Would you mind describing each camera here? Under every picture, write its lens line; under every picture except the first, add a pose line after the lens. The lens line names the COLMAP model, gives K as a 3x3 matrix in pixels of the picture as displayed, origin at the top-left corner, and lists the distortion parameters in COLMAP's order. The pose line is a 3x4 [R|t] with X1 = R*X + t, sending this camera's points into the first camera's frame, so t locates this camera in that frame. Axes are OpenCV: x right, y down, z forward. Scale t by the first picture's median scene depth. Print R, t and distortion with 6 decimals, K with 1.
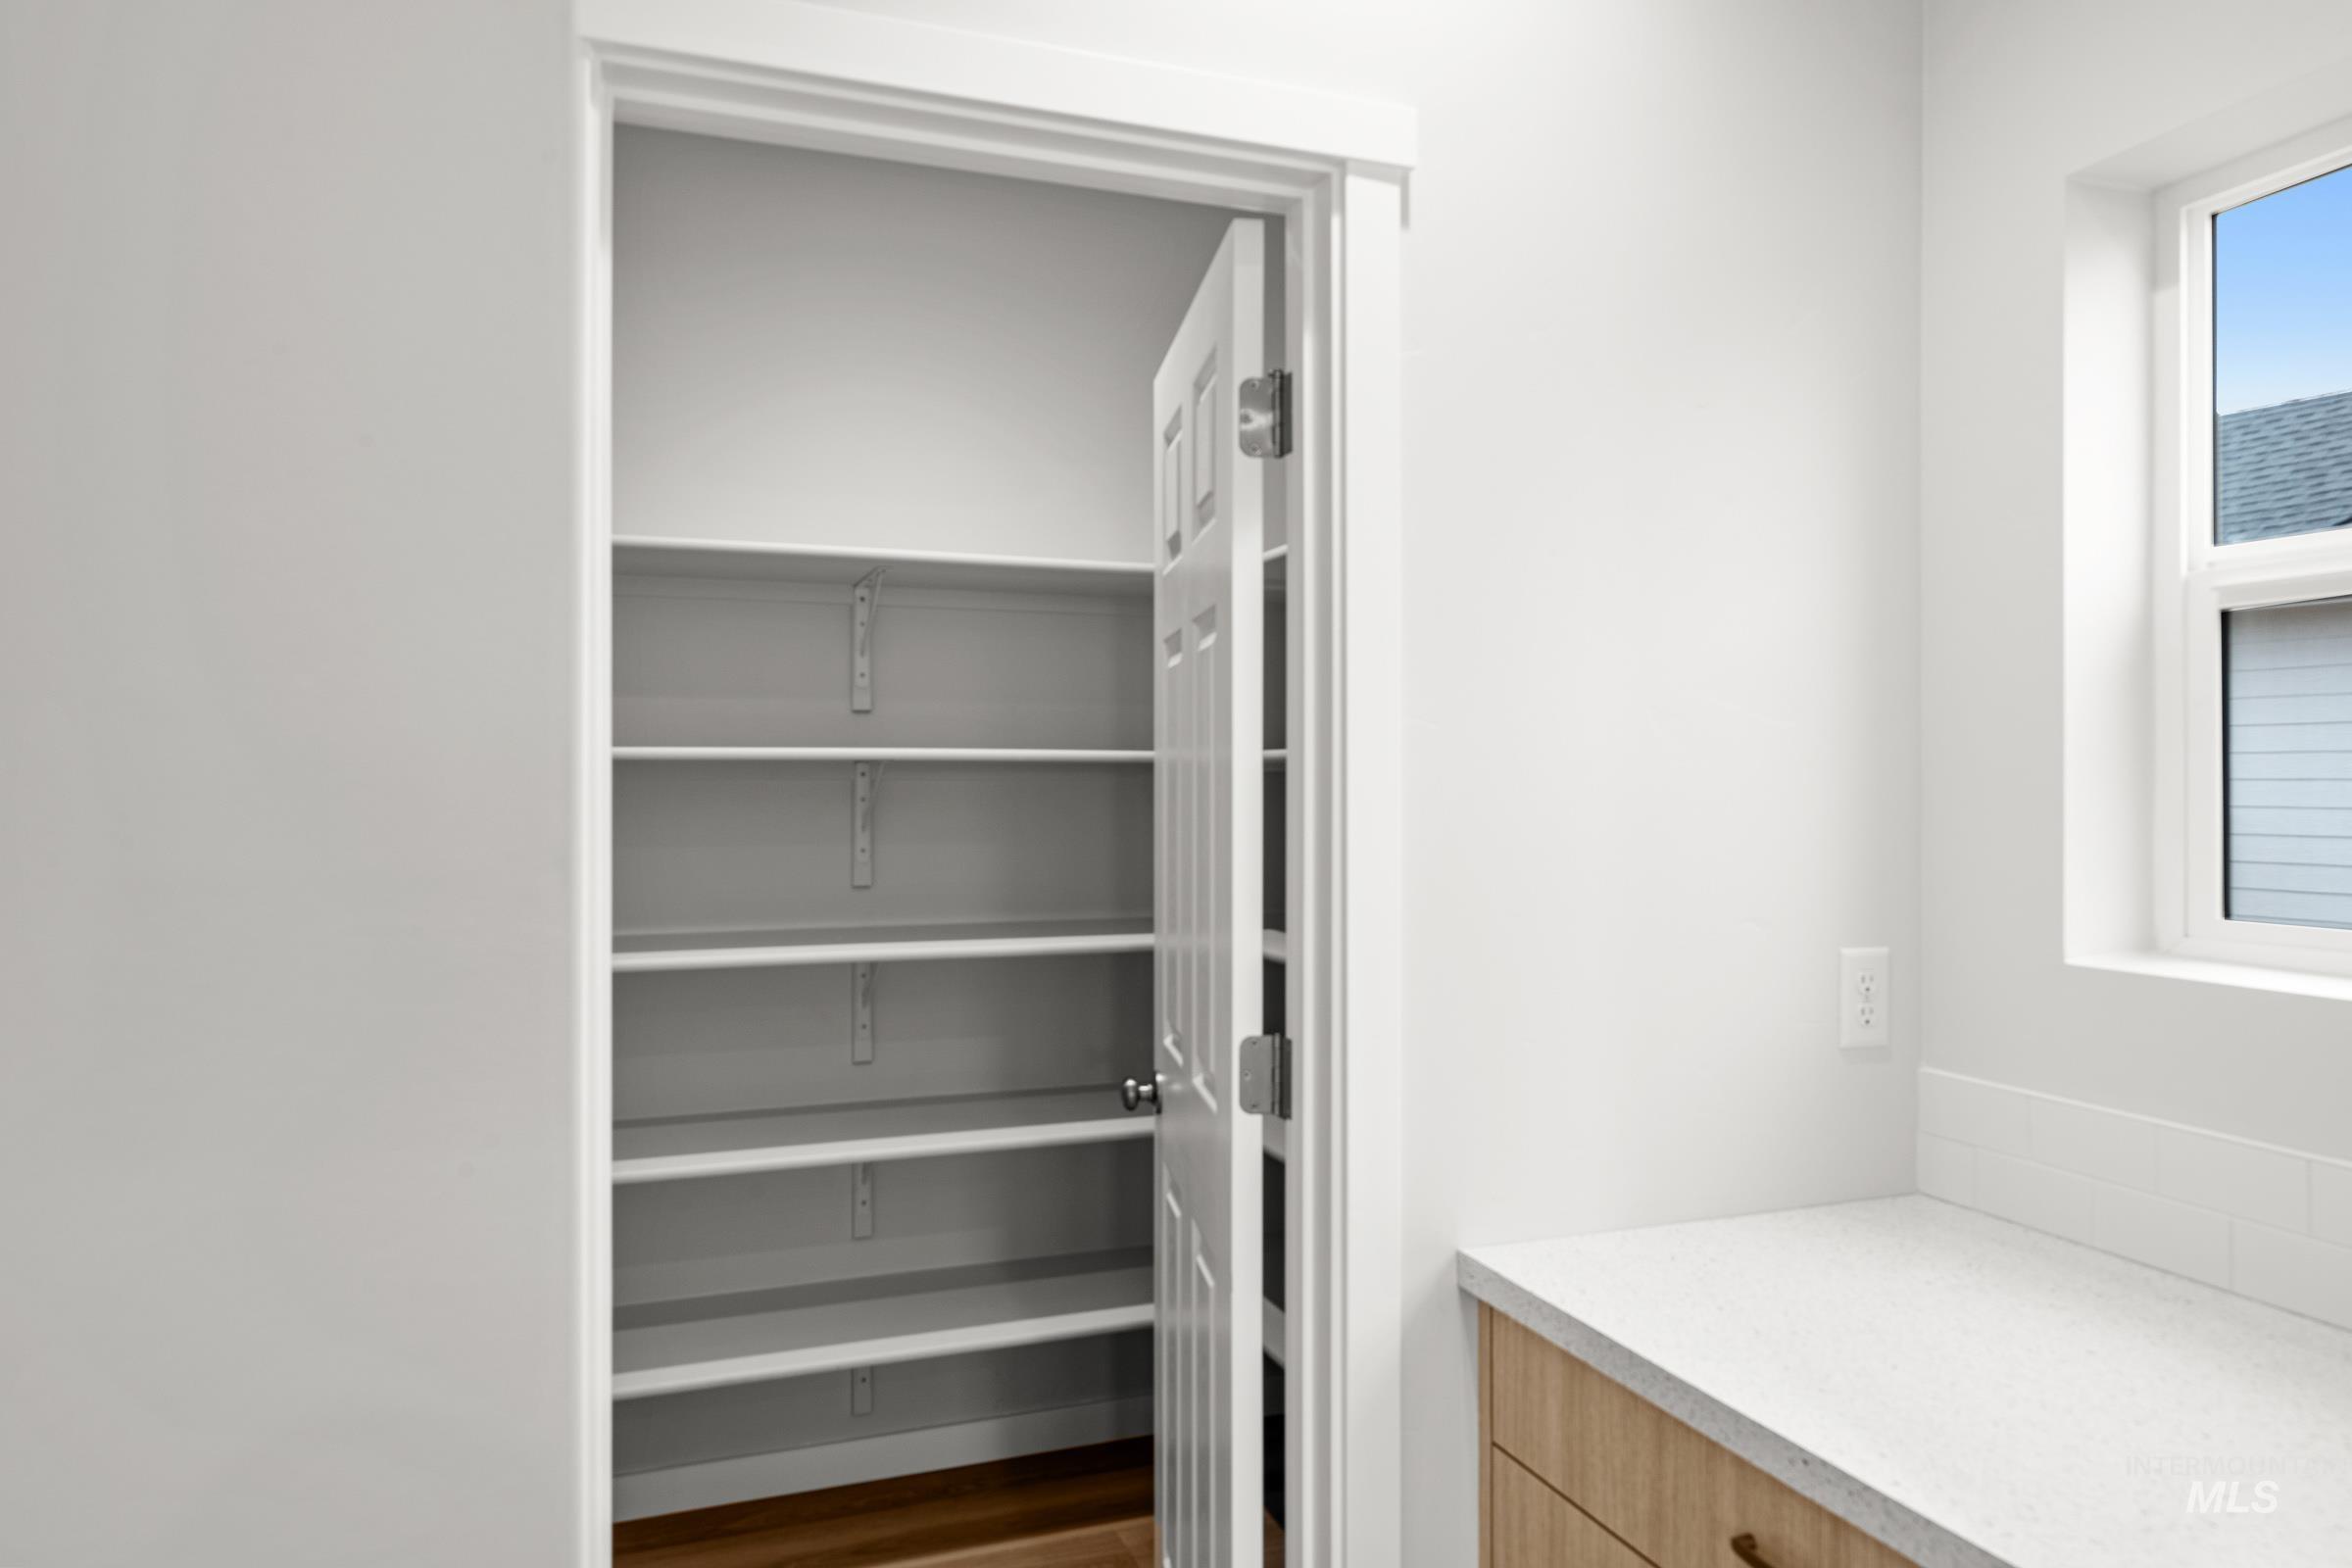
lens RADIAL K [[1545.1, 0, 1174.4], [0, 1545.1, 780.2], [0, 0, 1]] dist [0.020967, -0.001407]
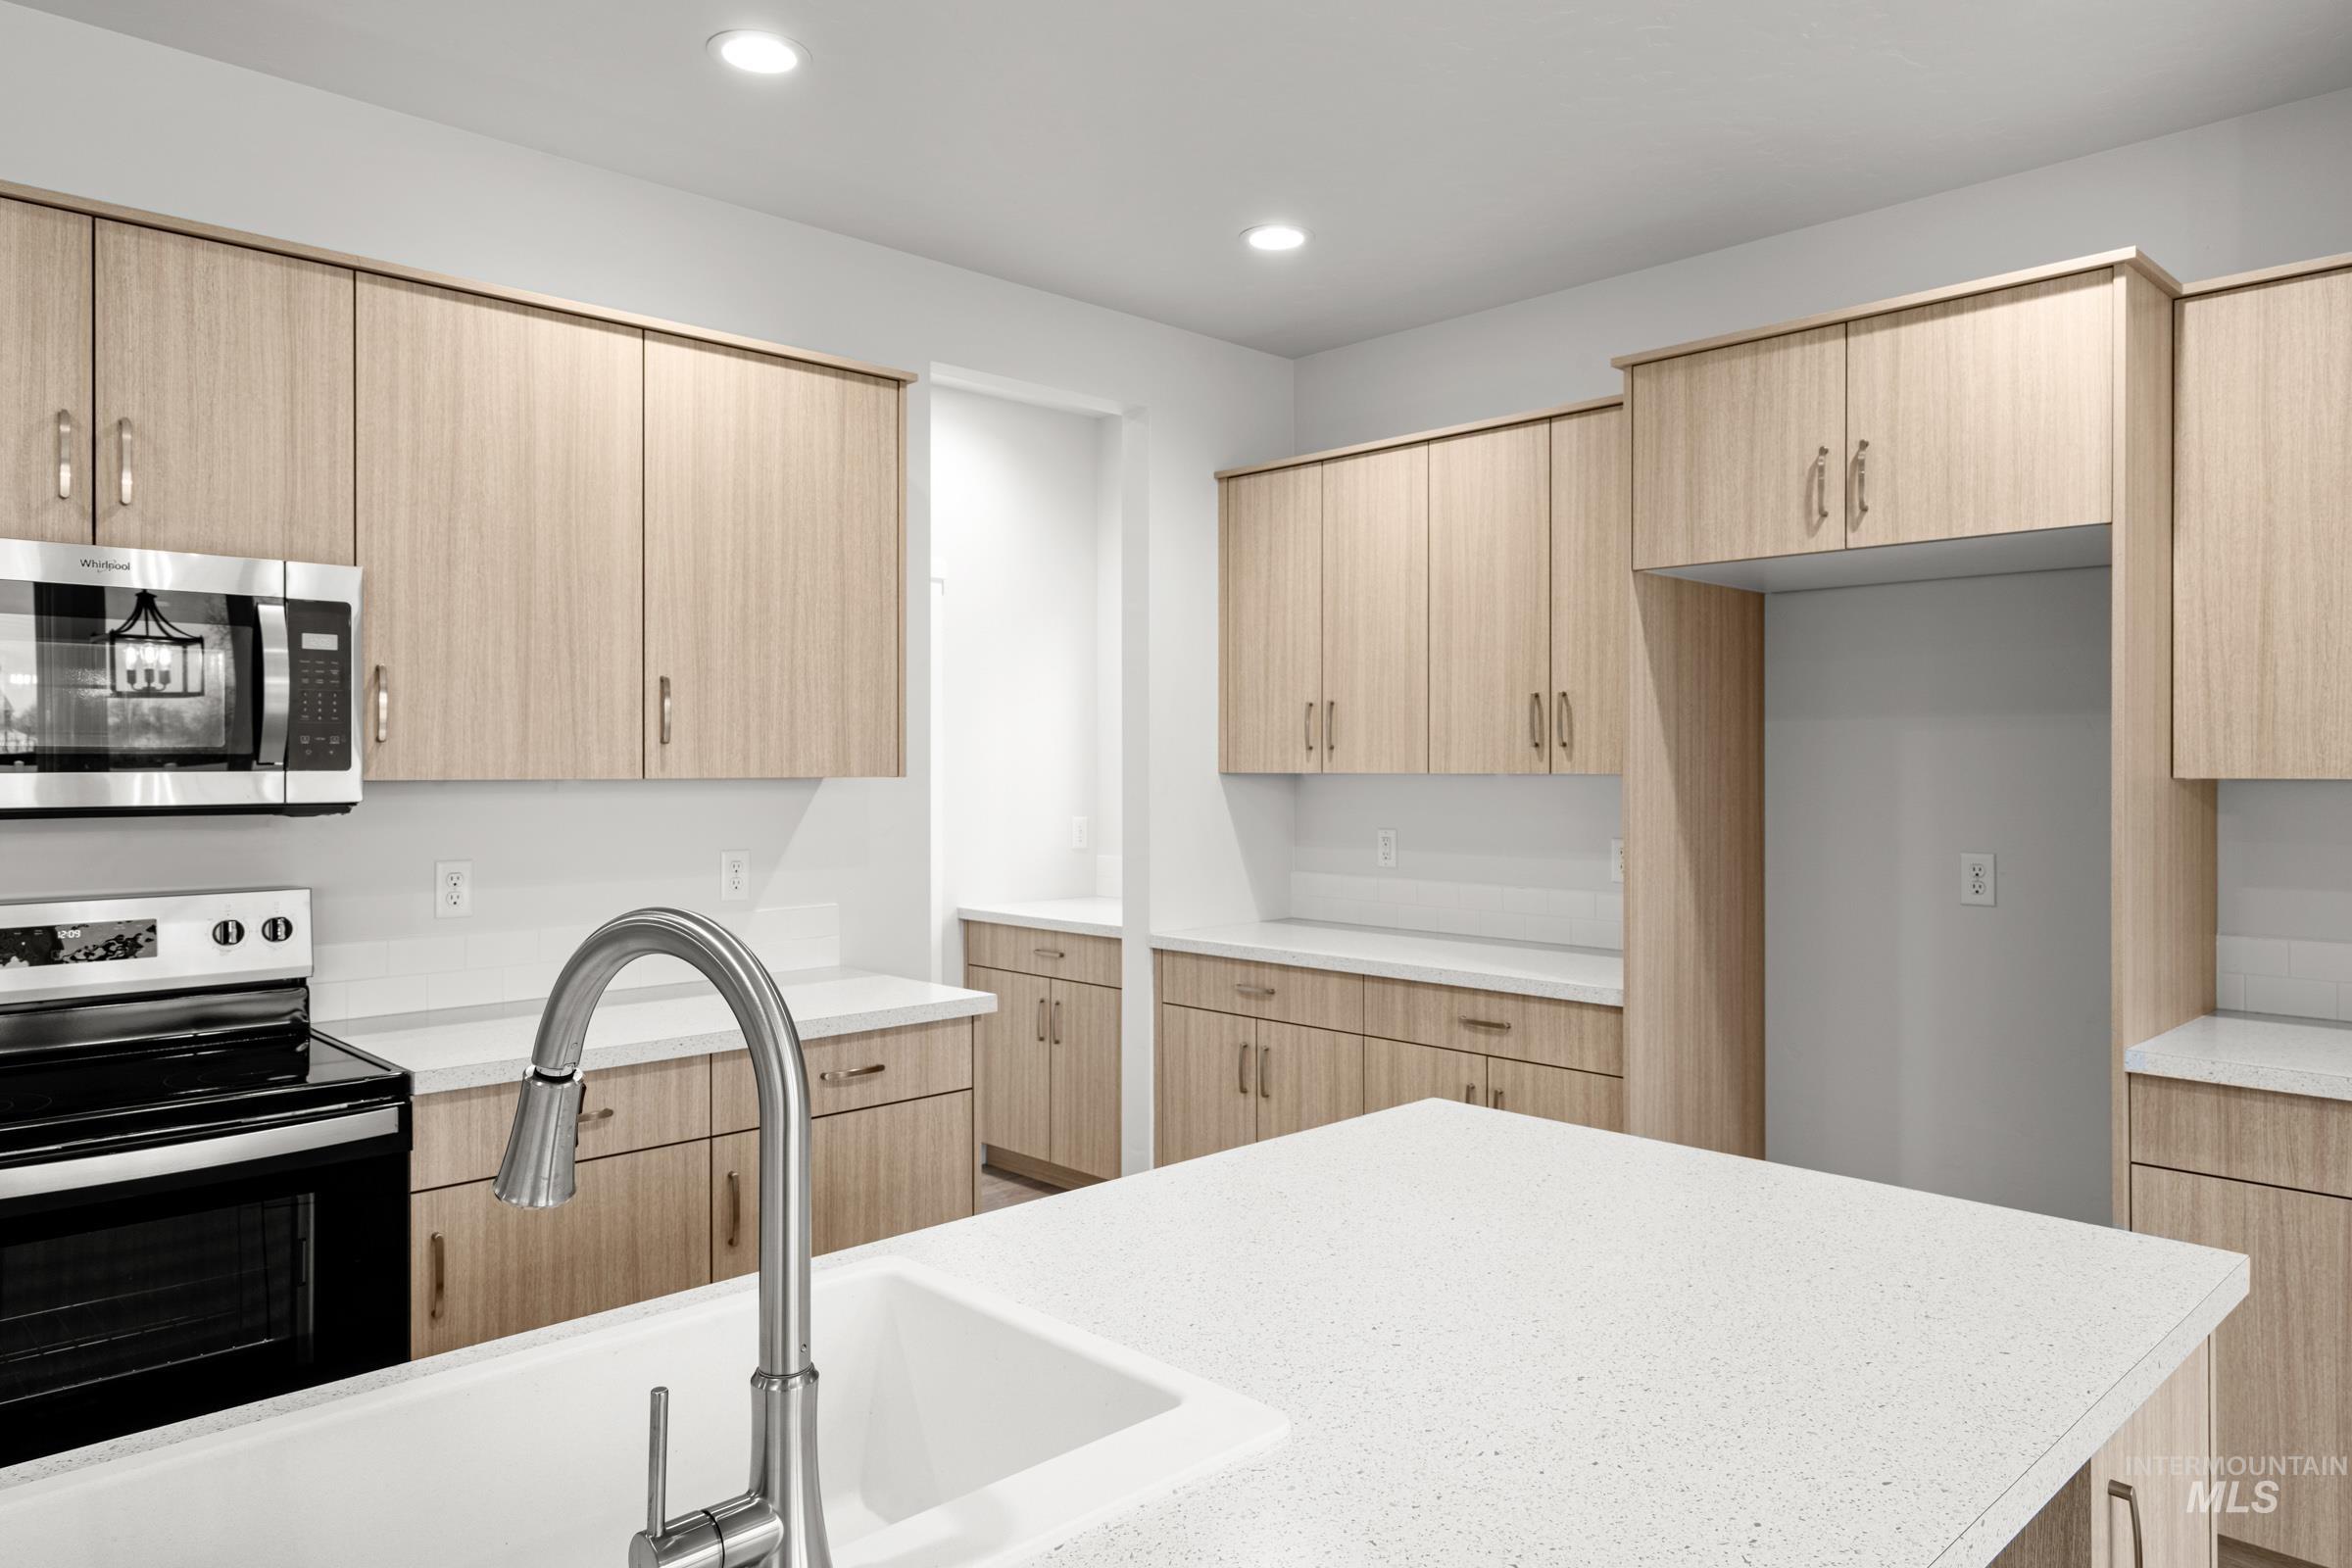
lens RADIAL K [[1545.1, 0, 1172.4], [0, 1545.1, 755.8], [0, 0, 1]] dist [0.020967, -0.001407]
pose [[0.919580, 0.001009, 0.392902, -0.700009], [0.000745, 0.999990, -0.004312, -0.000527], [-0.392903, 0.004258, 0.919570, -2.233686]]
